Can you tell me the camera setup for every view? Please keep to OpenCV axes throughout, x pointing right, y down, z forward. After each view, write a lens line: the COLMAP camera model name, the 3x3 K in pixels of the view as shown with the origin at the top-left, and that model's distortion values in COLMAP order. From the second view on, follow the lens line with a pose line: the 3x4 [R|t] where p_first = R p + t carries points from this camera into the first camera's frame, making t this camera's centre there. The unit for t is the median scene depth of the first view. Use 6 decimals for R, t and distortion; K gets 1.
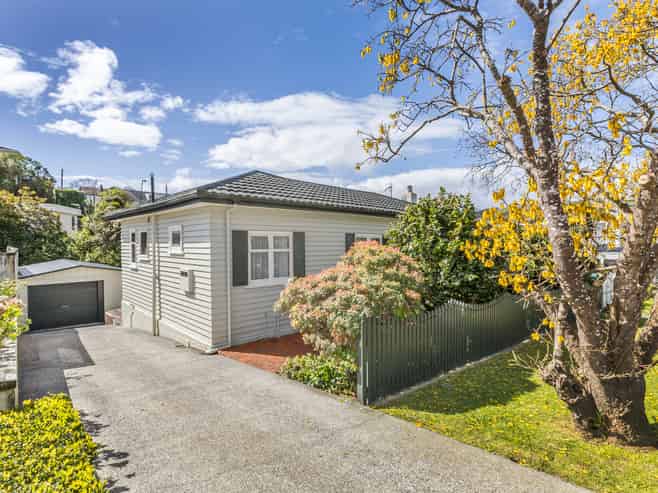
lens RADIAL K [[299.0, 0, 329.0], [0, 299.0, 246.5], [0, 0, 1]] dist [0.032390, -0.000792]
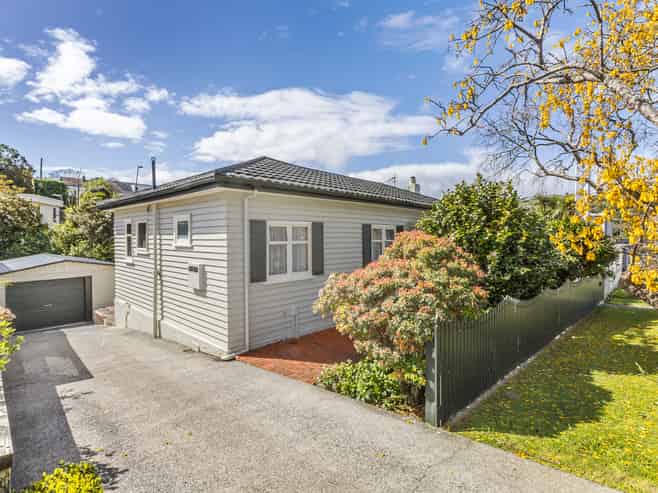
lens RADIAL K [[294.5, 0, 331.1], [0, 294.5, 237.5], [0, 0, 1]] dist [0.020982, 0.001053]
pose [[0.998553, -0.002003, 0.053735, -0.123095], [0.002370, 0.999974, -0.006765, 0.004584], [-0.053720, 0.006882, 0.998532, 0.108098]]
